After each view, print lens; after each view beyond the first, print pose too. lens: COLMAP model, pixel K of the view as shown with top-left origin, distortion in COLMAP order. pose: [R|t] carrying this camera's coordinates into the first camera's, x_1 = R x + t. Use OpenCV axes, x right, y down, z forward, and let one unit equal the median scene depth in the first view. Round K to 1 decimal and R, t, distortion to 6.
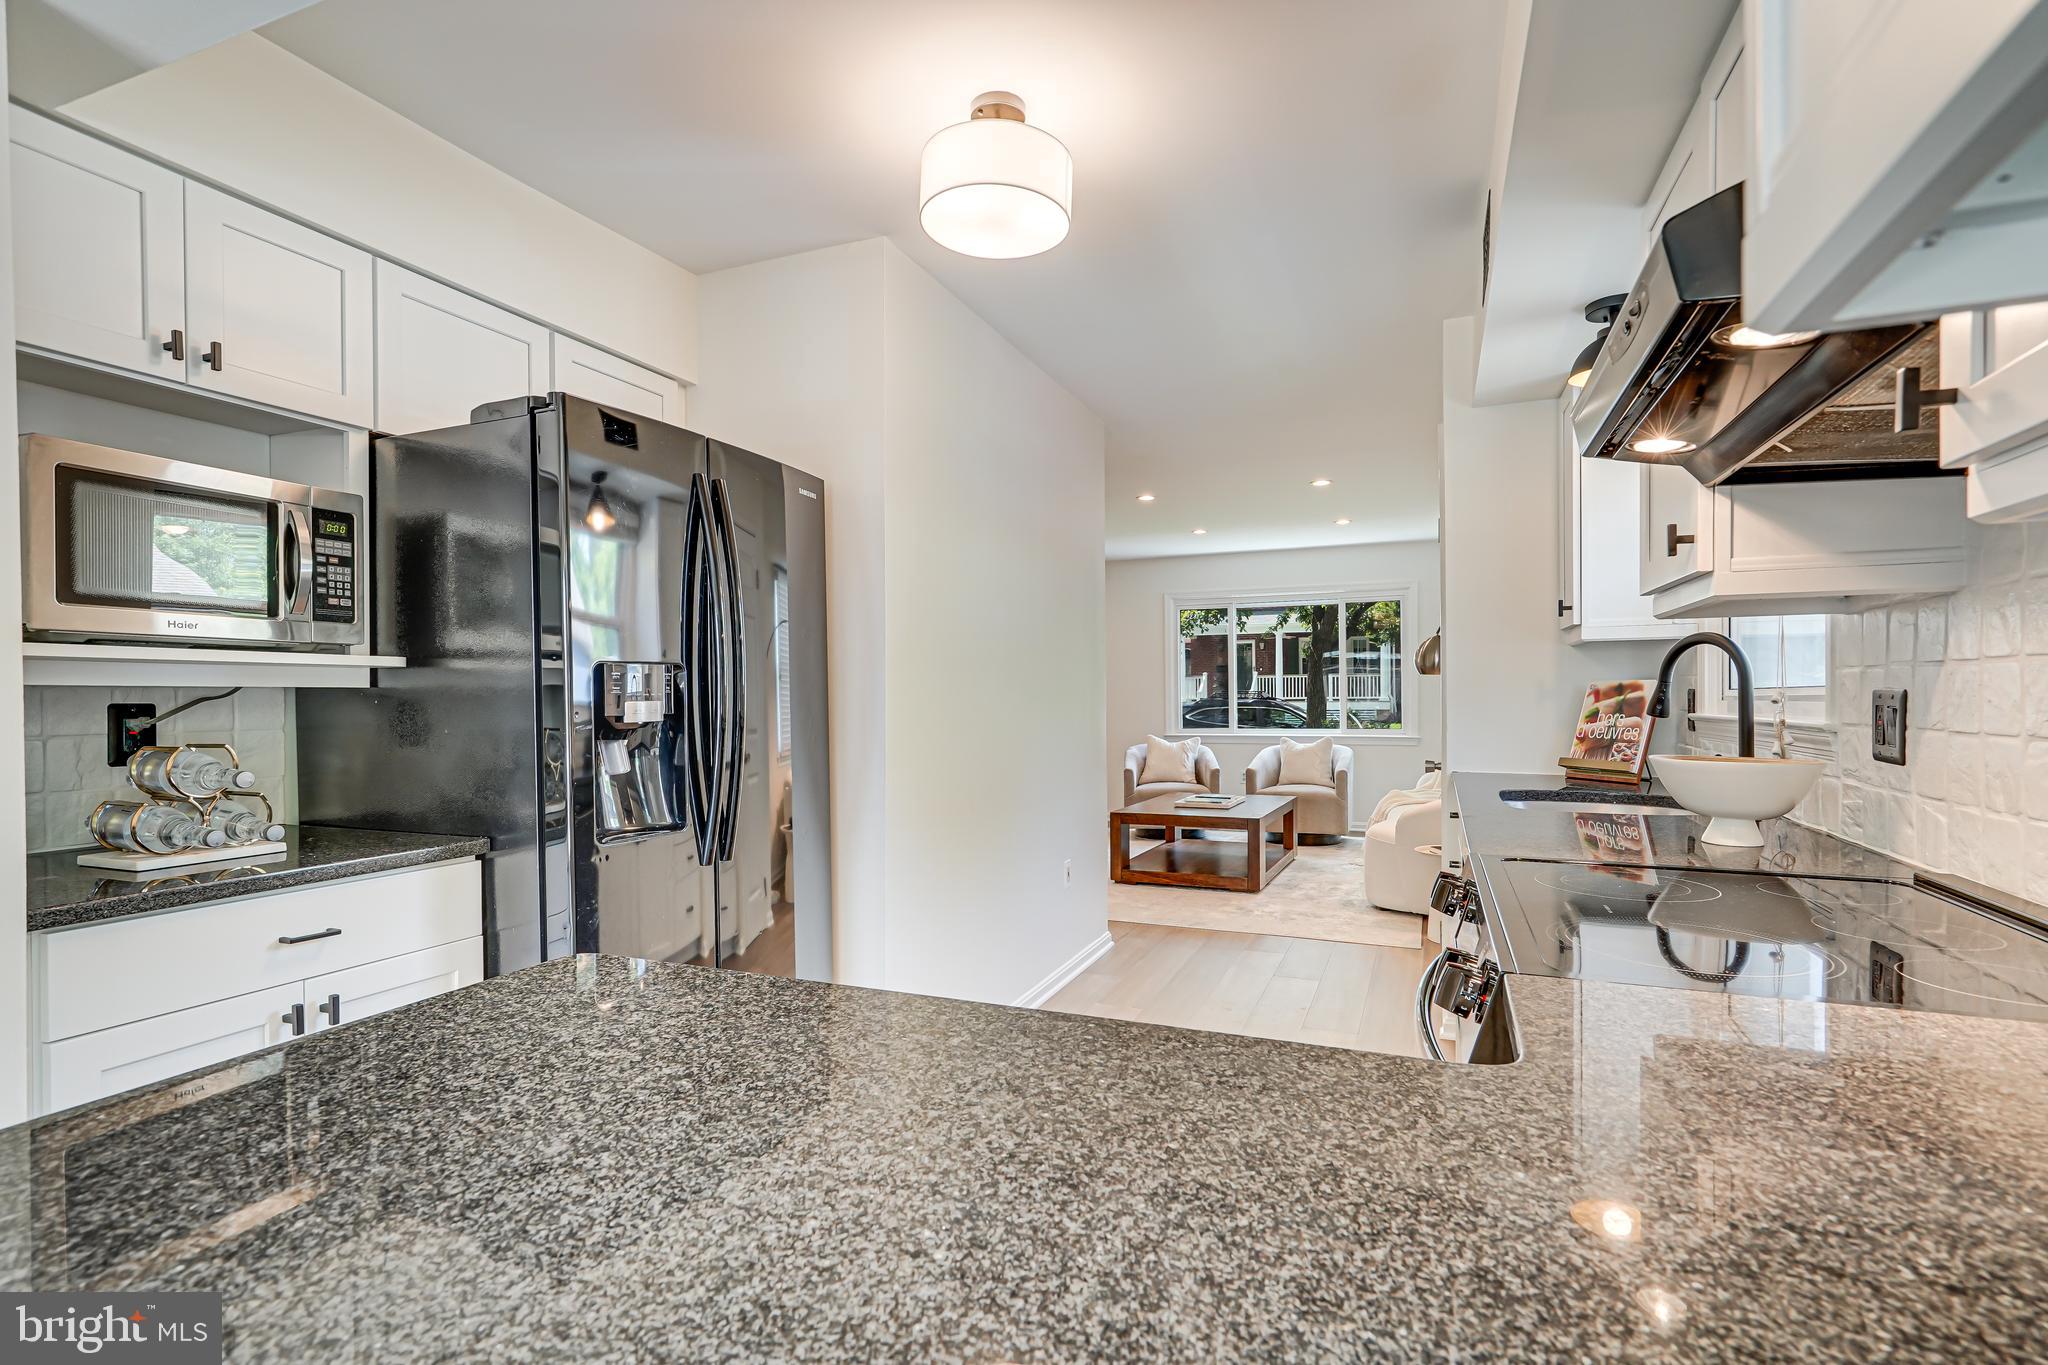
lens RADIAL K [[989.8, 0, 1016.1], [0, 989.8, 705.5], [0, 0, 1]] dist [0.001387, 0.000820]
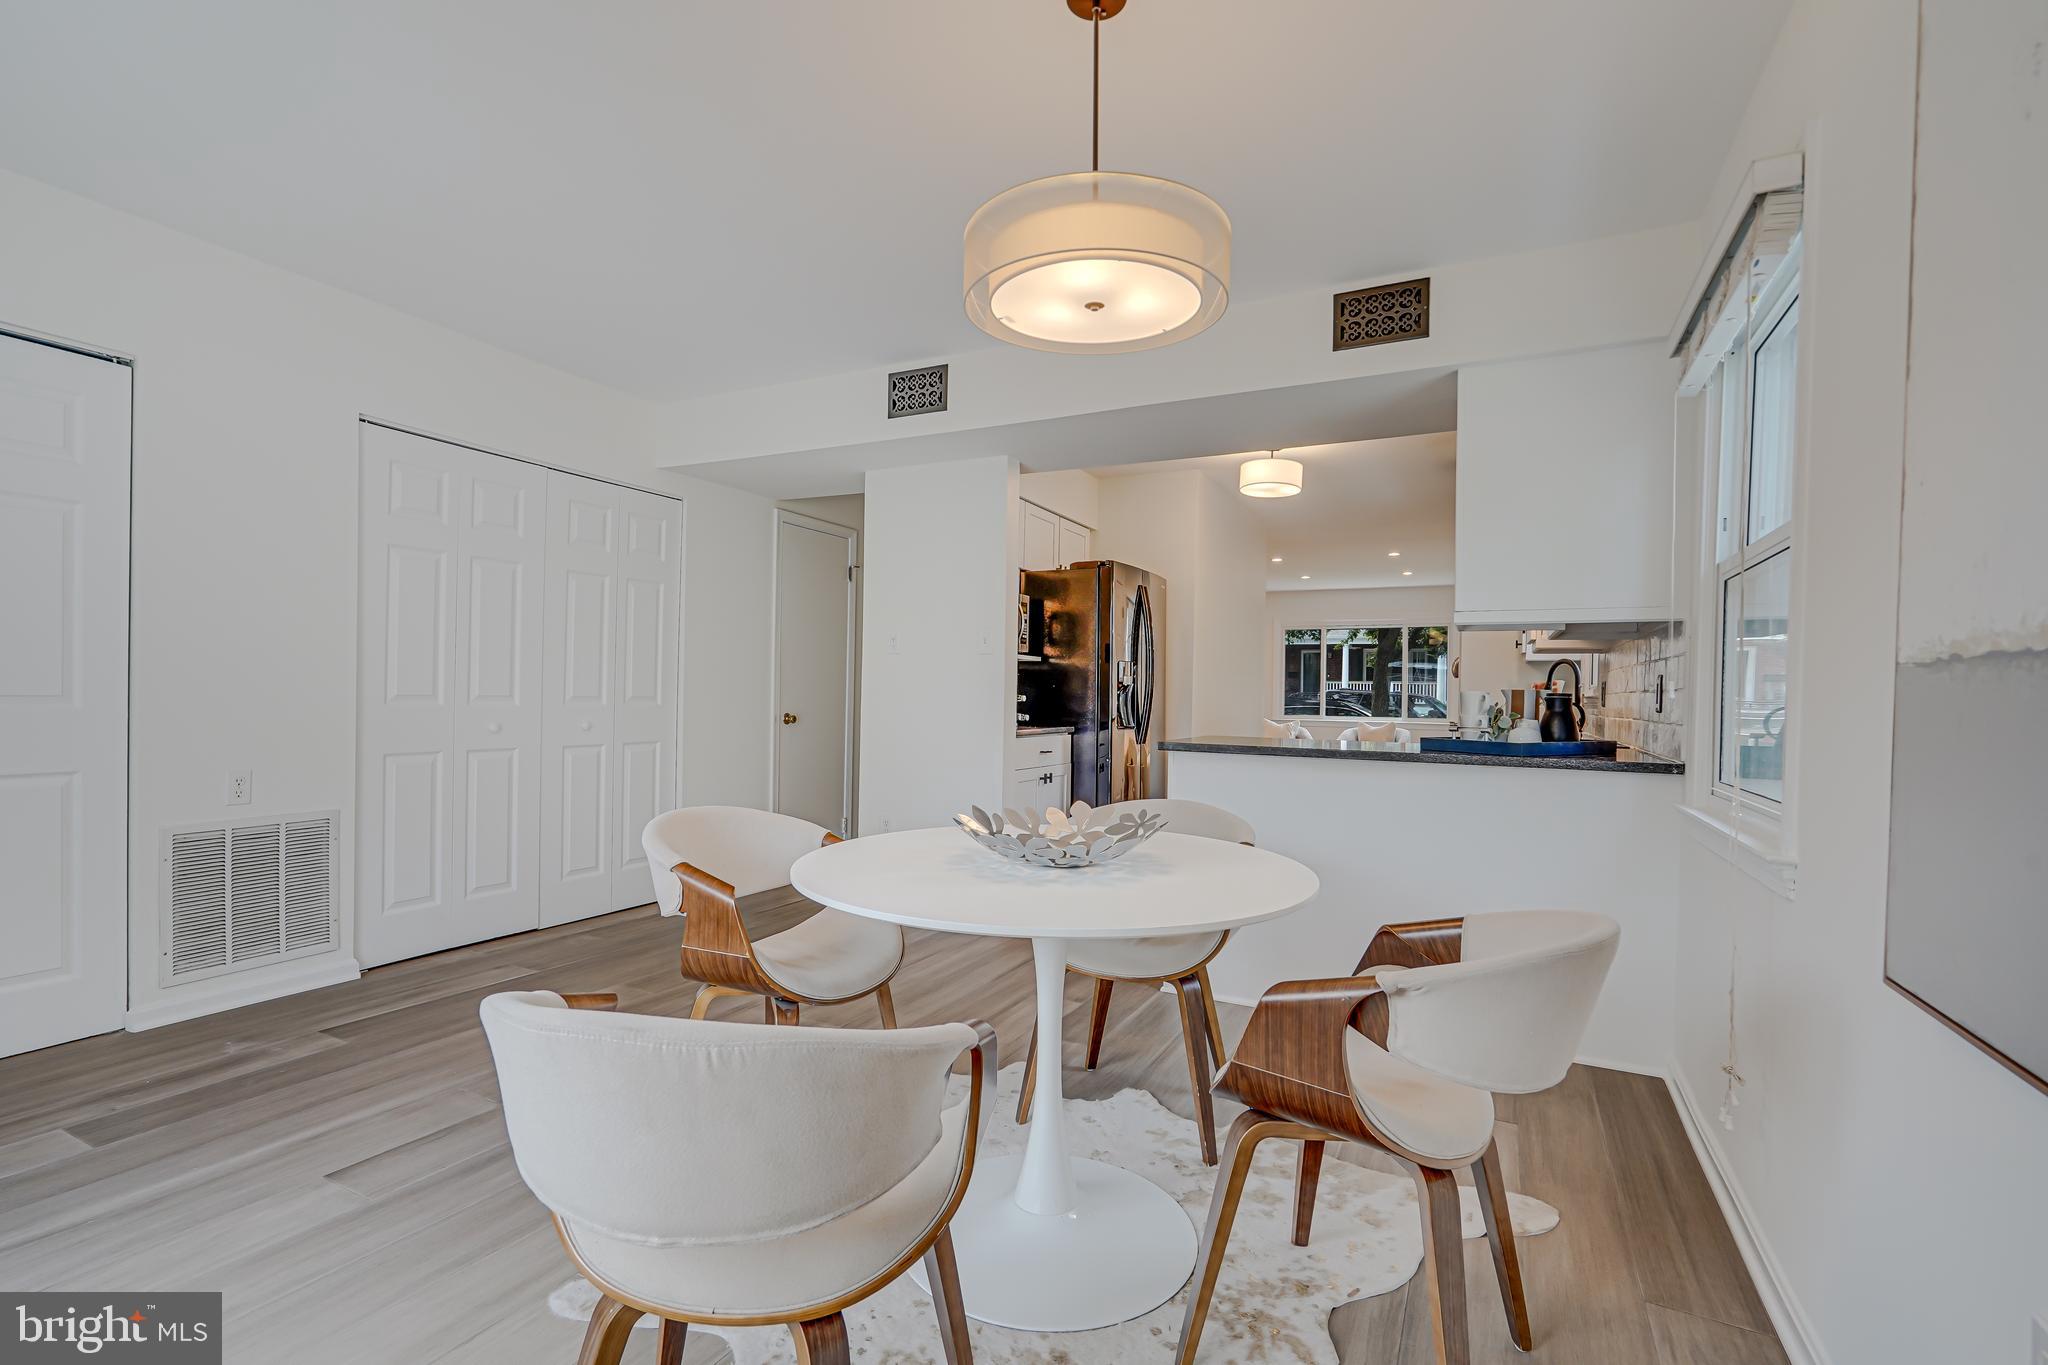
lens RADIAL K [[926.7, 0, 1017.5], [0, 926.7, 703.4], [0, 0, 1]] dist [-0.003922, 0.001851]
pose [[0.996931, 0.025682, -0.073956, -0.475924], [-0.025754, 0.999668, -0.000015, 0.071355], [0.073931, 0.001919, 0.997261, -1.398943]]
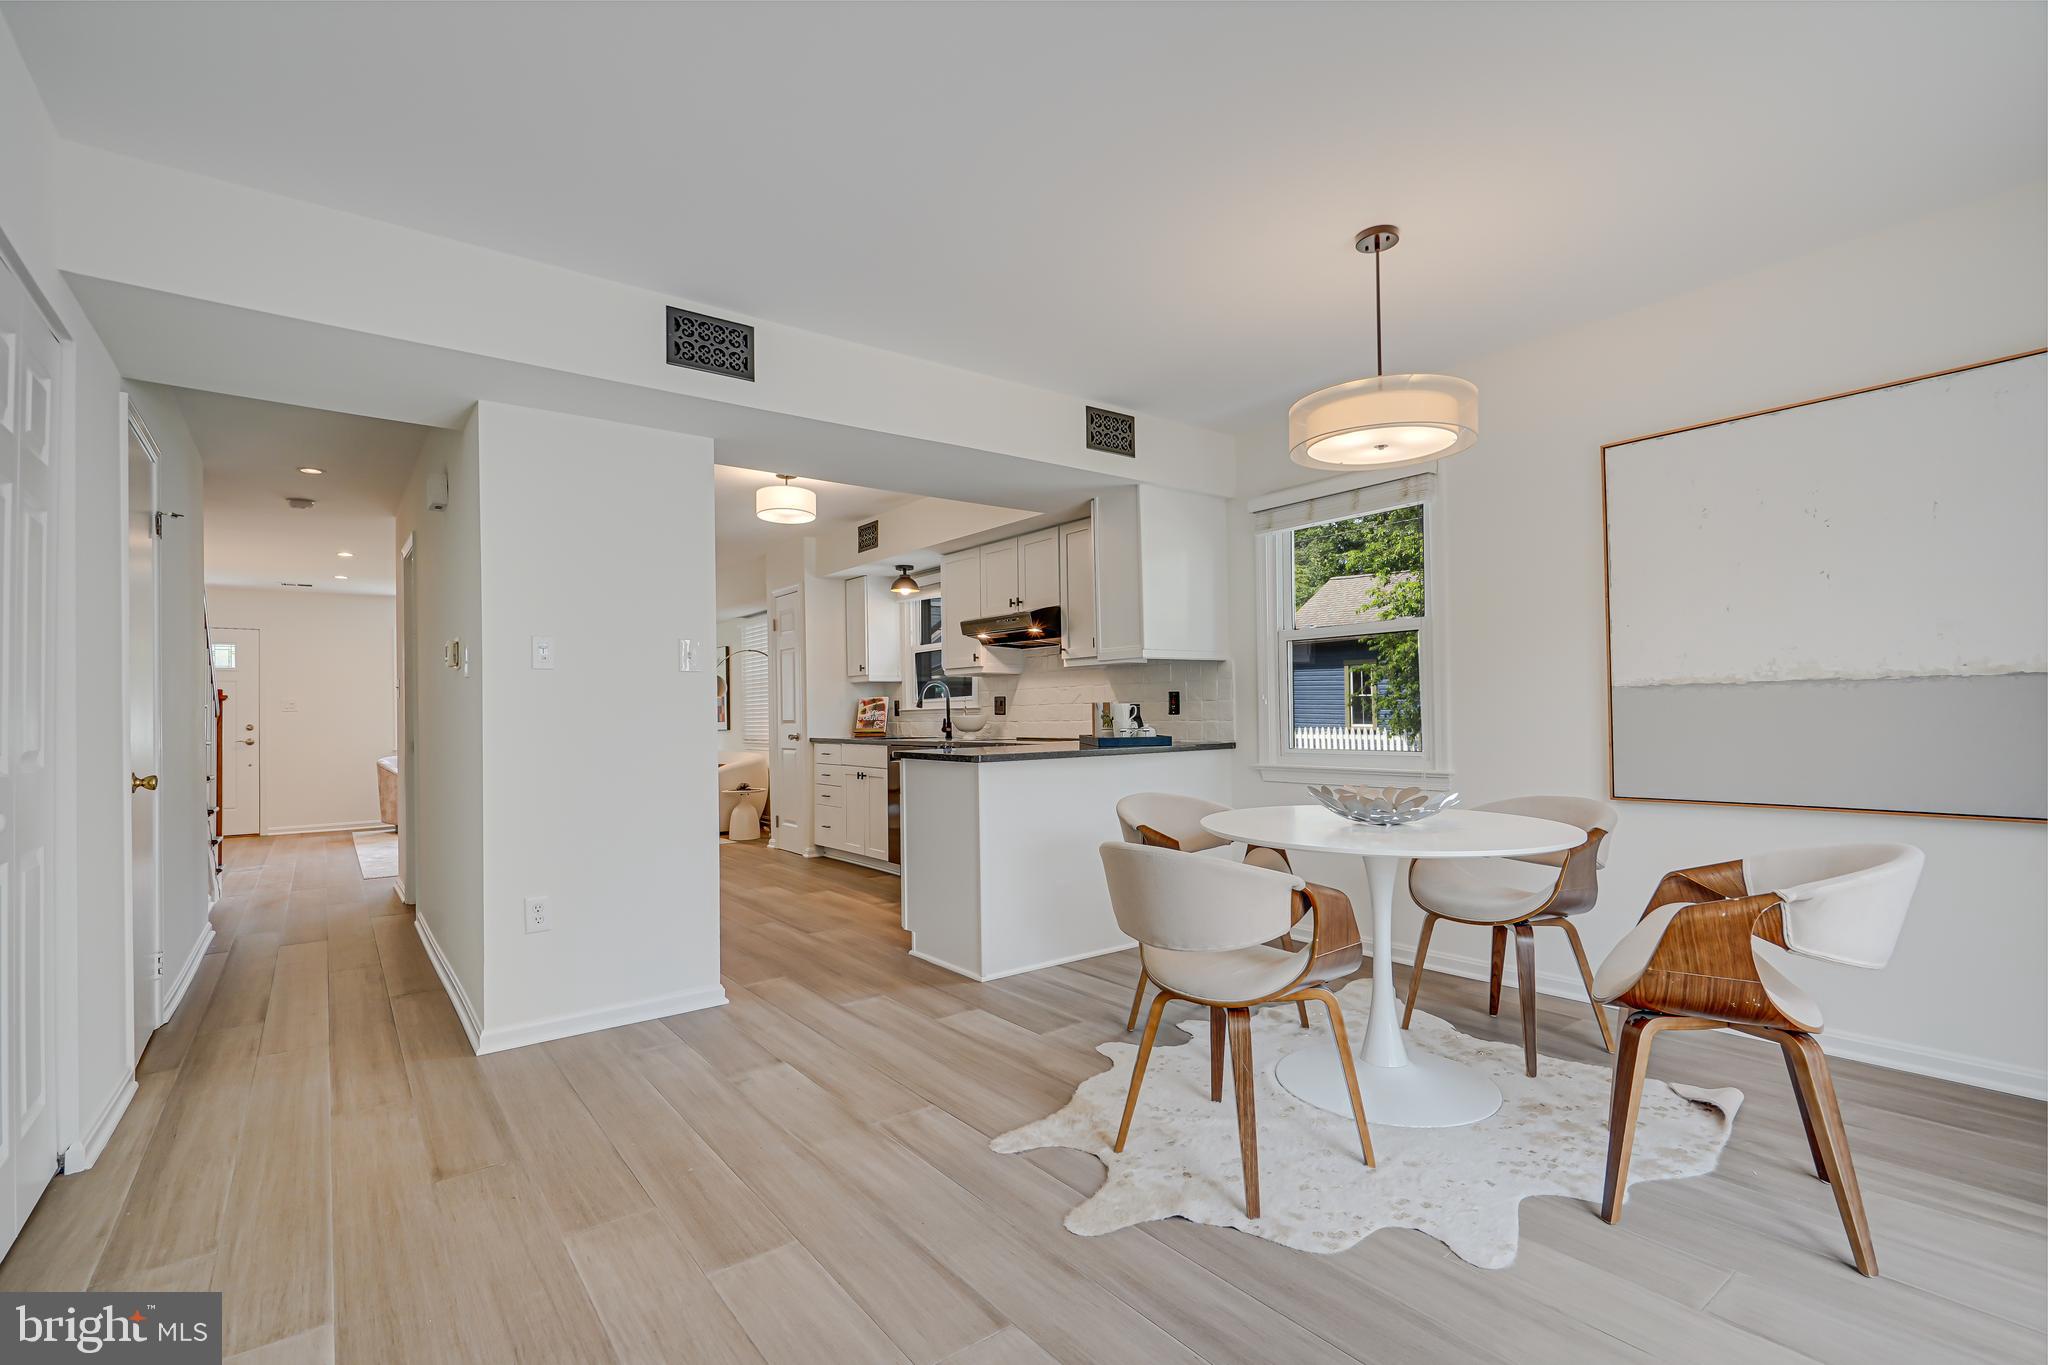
lens RADIAL K [[926.7, 0, 1017.5], [0, 926.7, 703.4], [0, 0, 1]] dist [-0.003922, 0.001851]
pose [[0.499700, 0.006445, 0.866175, -1.832396], [0.024192, 0.999478, -0.021393, 0.073034], [-0.865861, 0.031645, 0.499283, -0.734484]]
